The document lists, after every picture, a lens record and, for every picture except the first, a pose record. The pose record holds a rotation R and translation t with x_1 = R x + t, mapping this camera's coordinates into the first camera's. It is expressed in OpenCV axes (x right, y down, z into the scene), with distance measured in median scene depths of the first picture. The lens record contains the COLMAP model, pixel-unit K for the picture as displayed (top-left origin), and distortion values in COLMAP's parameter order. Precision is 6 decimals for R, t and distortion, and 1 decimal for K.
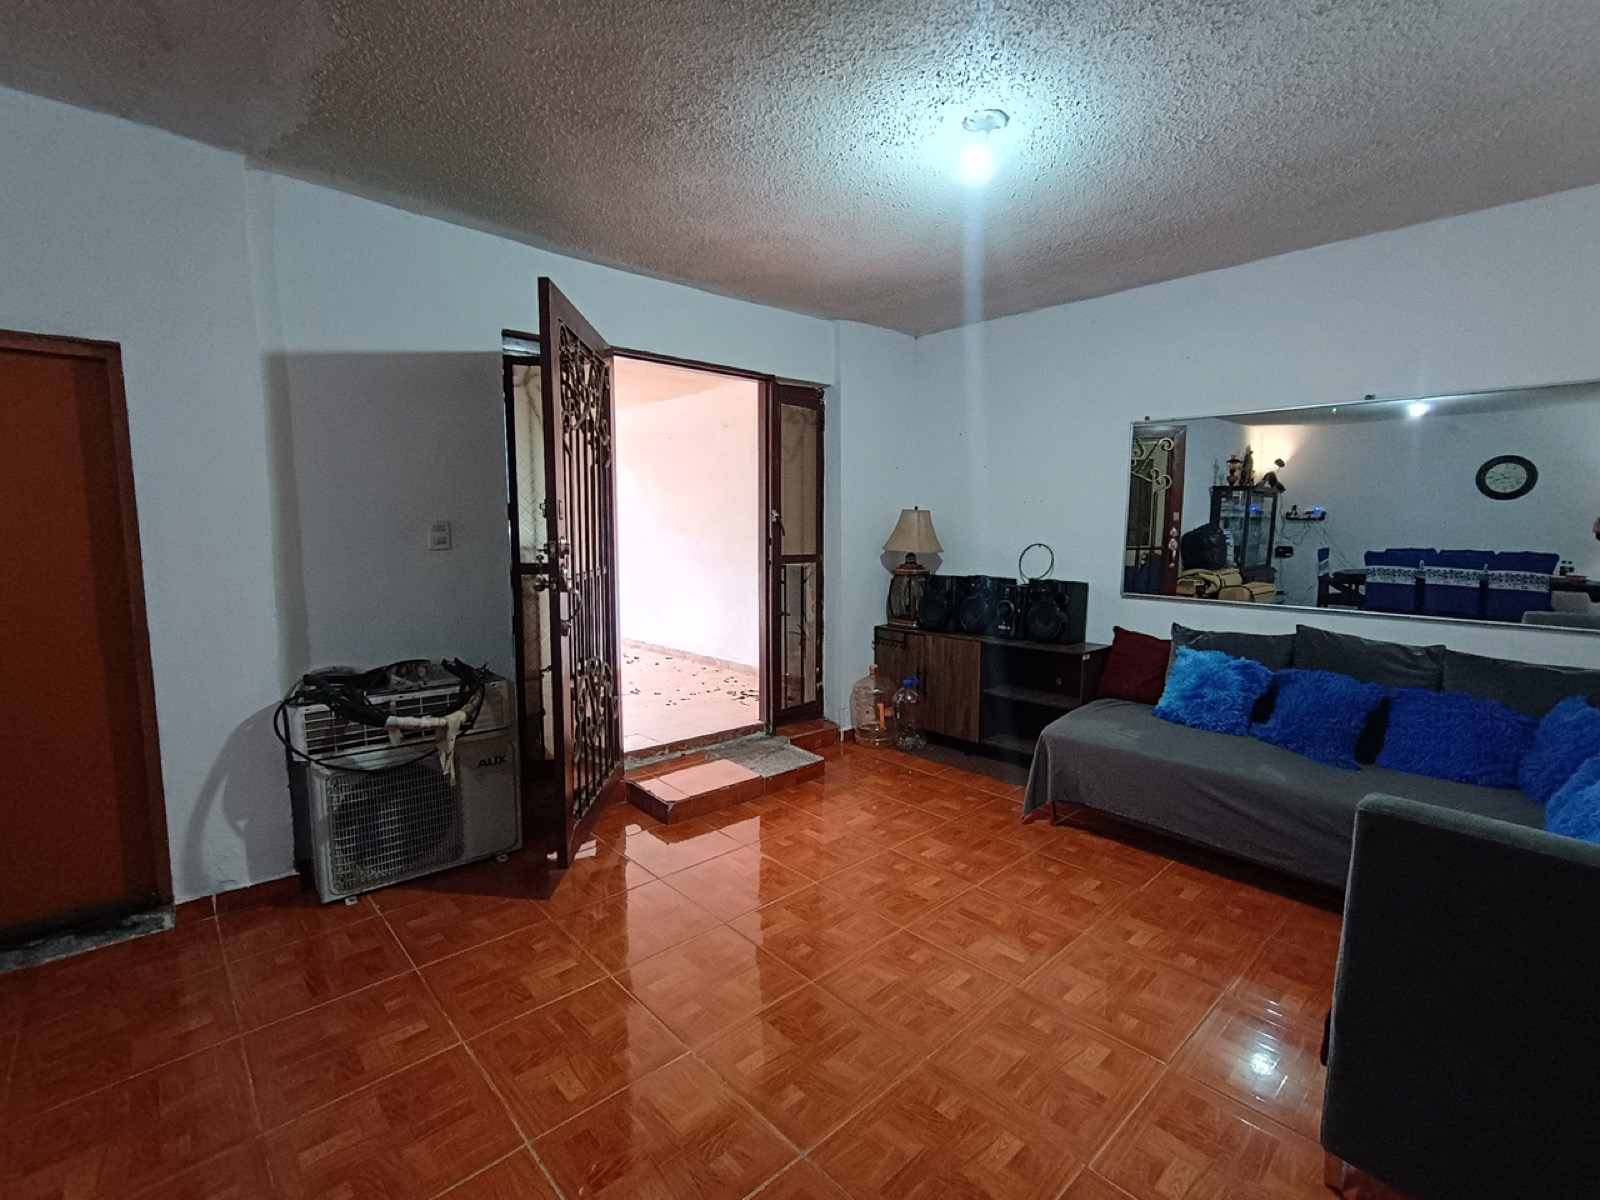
lens RADIAL K [[728.6, 0, 797.4], [0, 728.6, 600.9], [0, 0, 1]] dist [0.002078, -0.000146]
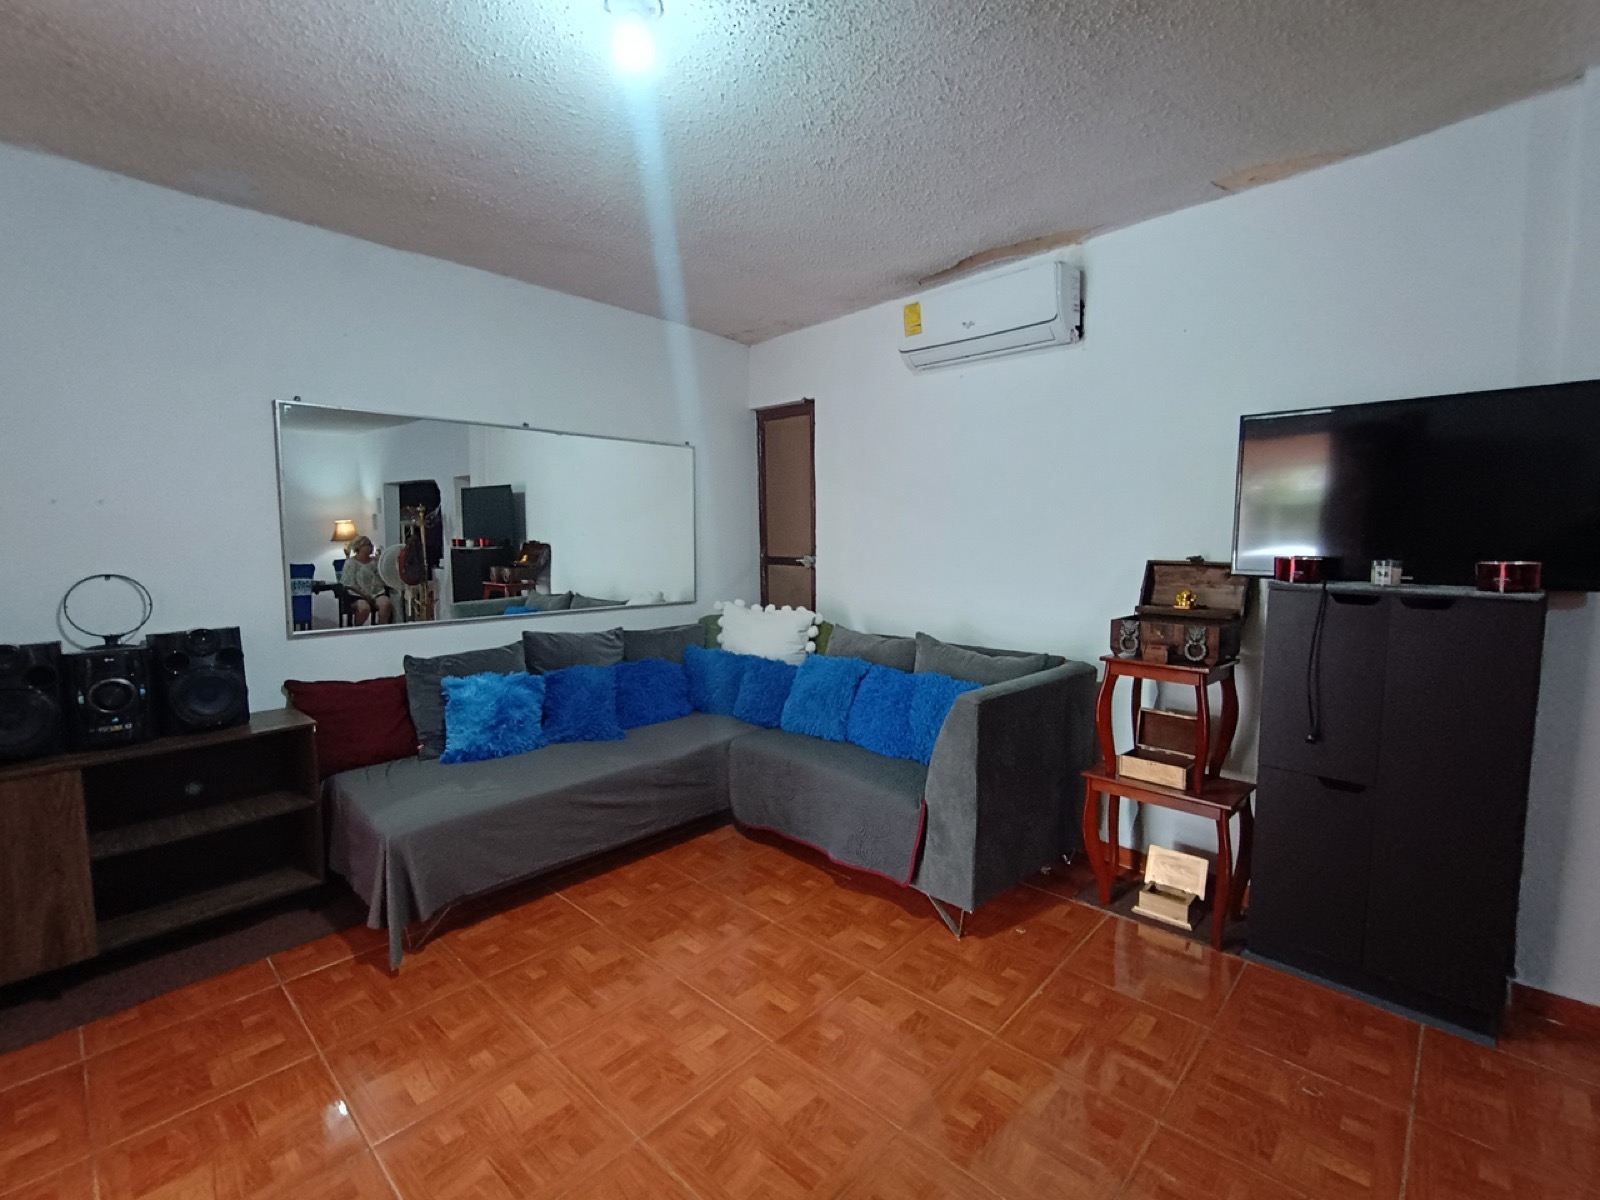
lens RADIAL K [[728.6, 0, 797.4], [0, 728.6, 600.9], [0, 0, 1]] dist [0.002078, -0.000146]
pose [[-0.079157, -0.095576, 0.992270, -0.081211], [0.111482, 0.988300, 0.104087, -0.015997], [-0.990609, 0.118860, -0.067576, 0.139979]]
